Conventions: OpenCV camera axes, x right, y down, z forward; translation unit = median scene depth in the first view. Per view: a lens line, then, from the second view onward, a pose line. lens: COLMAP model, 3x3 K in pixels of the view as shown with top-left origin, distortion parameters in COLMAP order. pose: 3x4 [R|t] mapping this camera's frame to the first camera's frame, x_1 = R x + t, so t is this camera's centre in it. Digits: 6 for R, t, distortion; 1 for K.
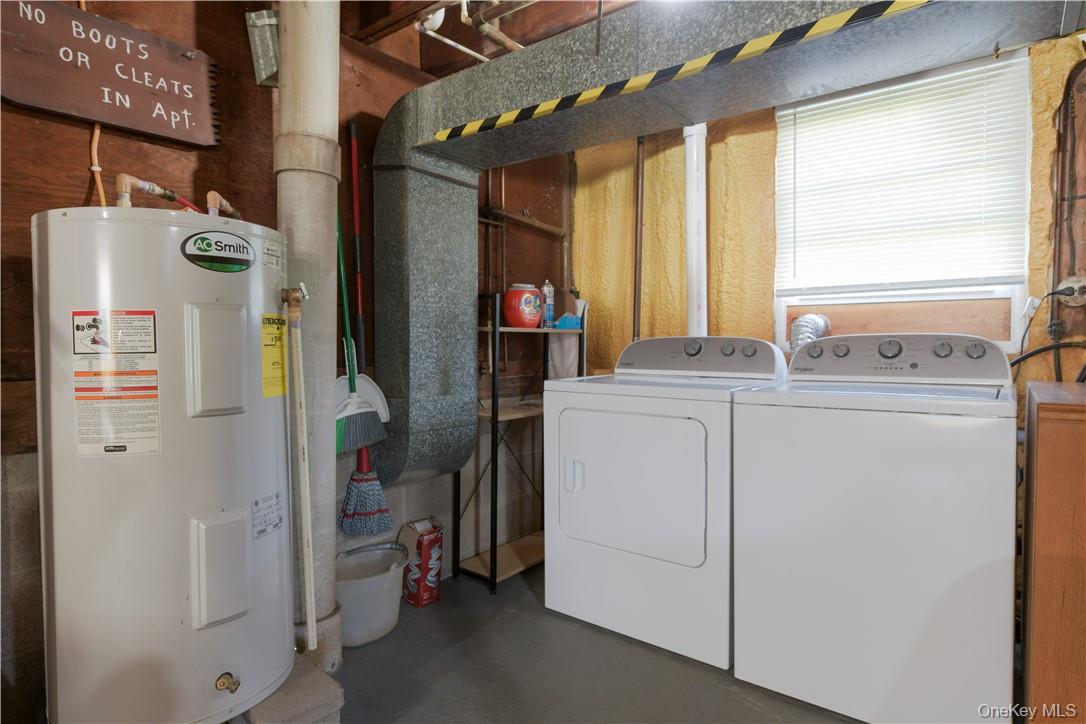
lens RADIAL K [[593.3, 0, 545.0], [0, 593.3, 361.3], [0, 0, 1]] dist [-0.001562, -0.003341]
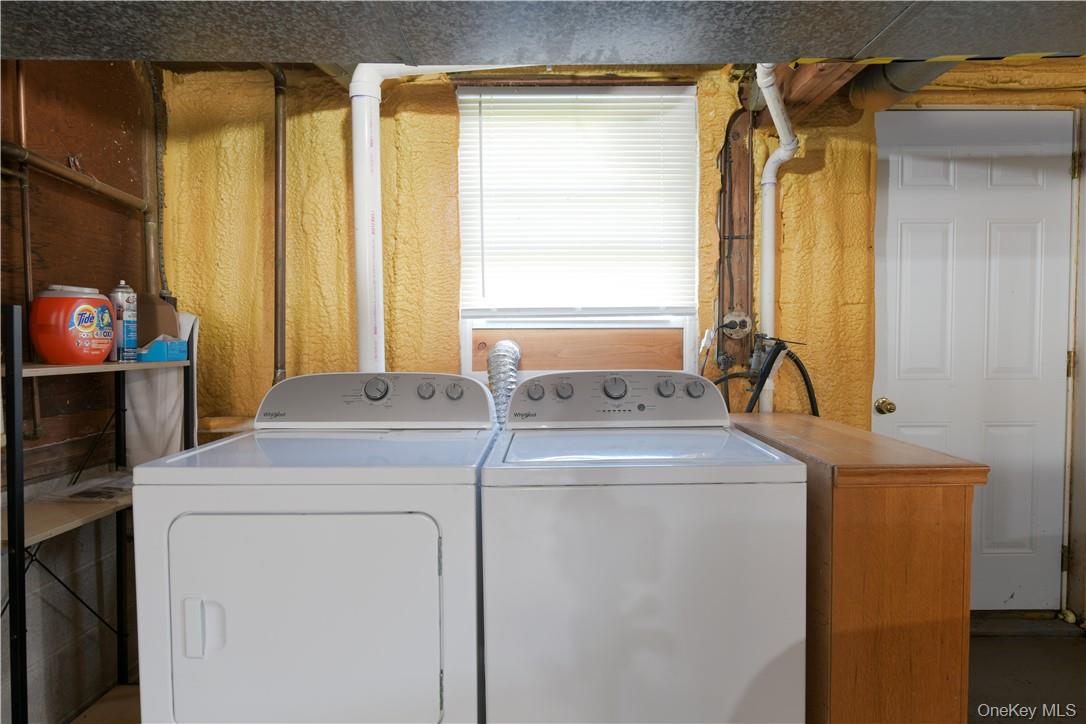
lens RADIAL K [[593.3, 0, 543.9], [0, 593.3, 360.7], [0, 0, 1]] dist [-0.001562, -0.003341]
pose [[0.791116, -0.022649, 0.611247, -0.028210], [0.023056, 0.999708, 0.007202, -0.052040], [-0.611232, 0.008395, 0.791407, 0.272365]]
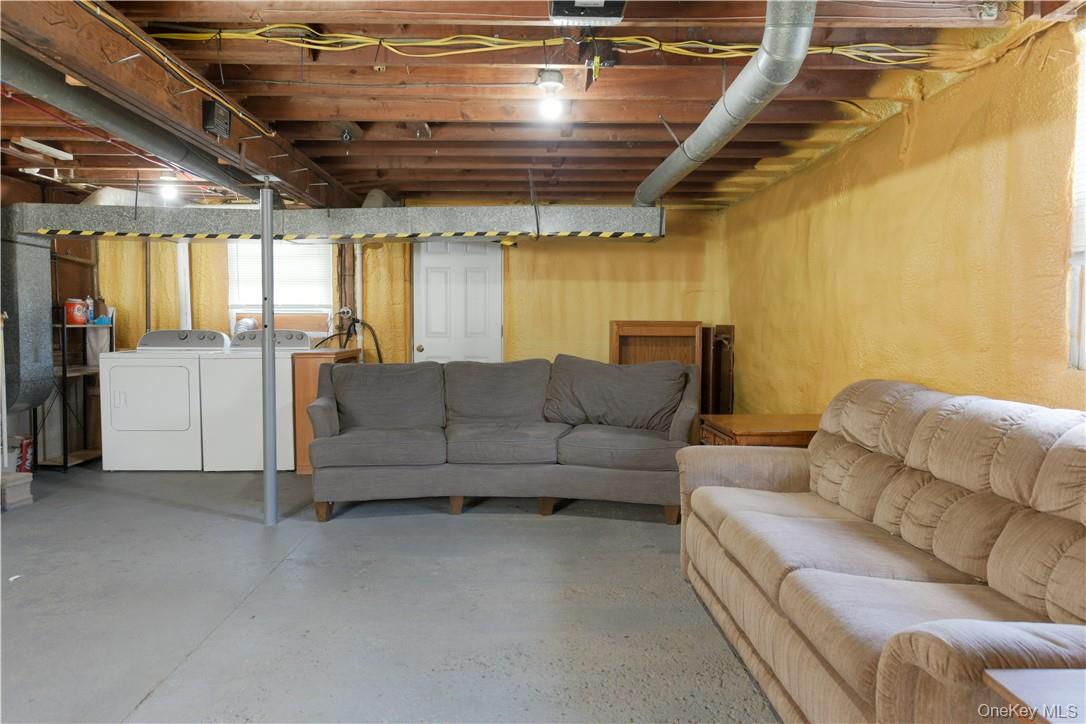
lens RADIAL K [[745.6, 0, 548.1], [0, 745.6, 360.5], [0, 0, 1]] dist [0.019628, -0.007151]
pose [[0.776388, -0.028262, 0.629621, -0.341493], [0.015231, 0.999544, 0.026086, 0.012297], [-0.630071, -0.010663, 0.776464, -1.535066]]
